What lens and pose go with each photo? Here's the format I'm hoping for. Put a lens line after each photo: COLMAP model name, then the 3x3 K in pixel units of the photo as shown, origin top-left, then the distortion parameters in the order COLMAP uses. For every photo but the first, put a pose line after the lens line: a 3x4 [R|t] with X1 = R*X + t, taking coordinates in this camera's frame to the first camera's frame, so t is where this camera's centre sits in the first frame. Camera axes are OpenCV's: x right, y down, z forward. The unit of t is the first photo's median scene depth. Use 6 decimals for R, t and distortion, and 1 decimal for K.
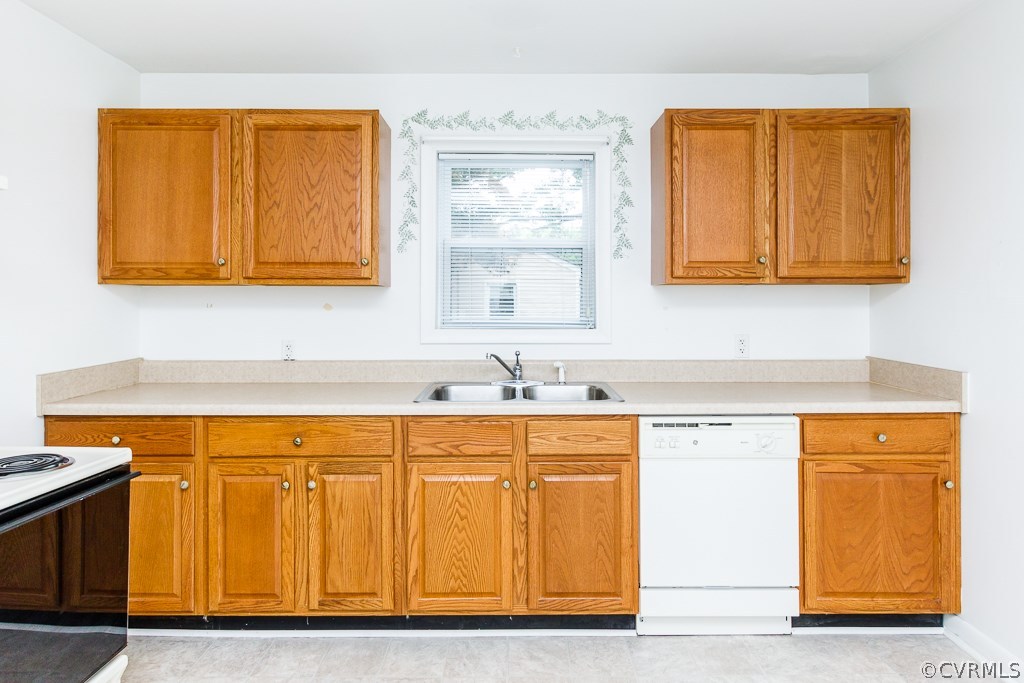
lens RADIAL K [[604.7, 0, 517.4], [0, 604.7, 300.2], [0, 0, 1]] dist [0.012459, -0.008833]
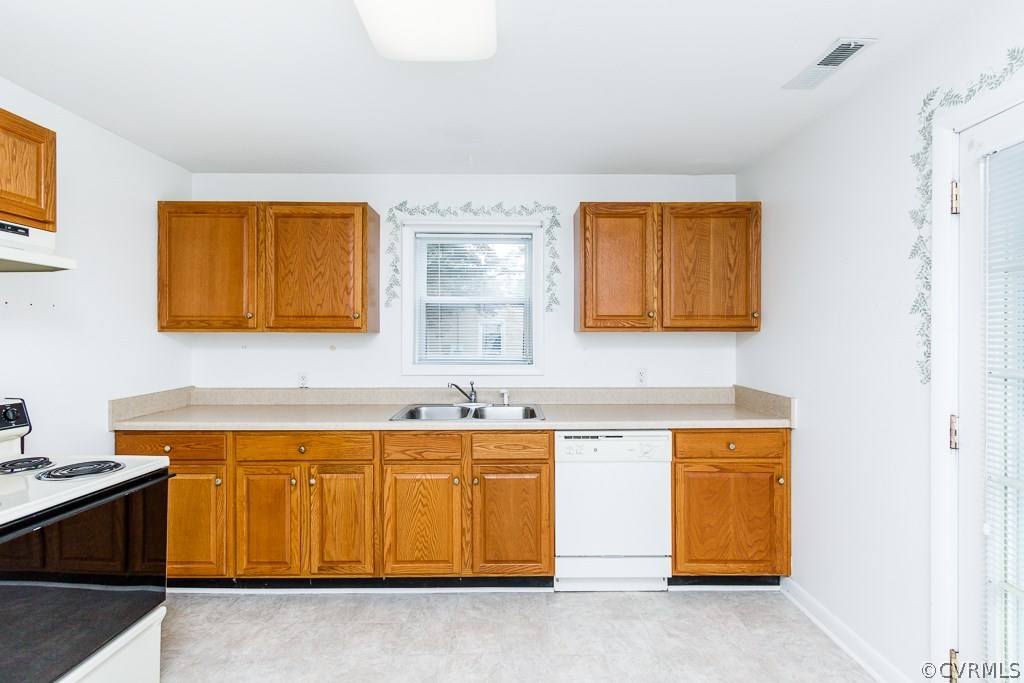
lens RADIAL K [[469.2, 0, 511.4], [0, 469.2, 336.1], [0, 0, 1]] dist [0.009736, -0.003006]
pose [[0.999992, 0.000246, 0.003953, 0.098323], [-0.000257, 0.999996, 0.002787, -0.023020], [-0.003952, -0.002787, 0.999988, -0.051818]]
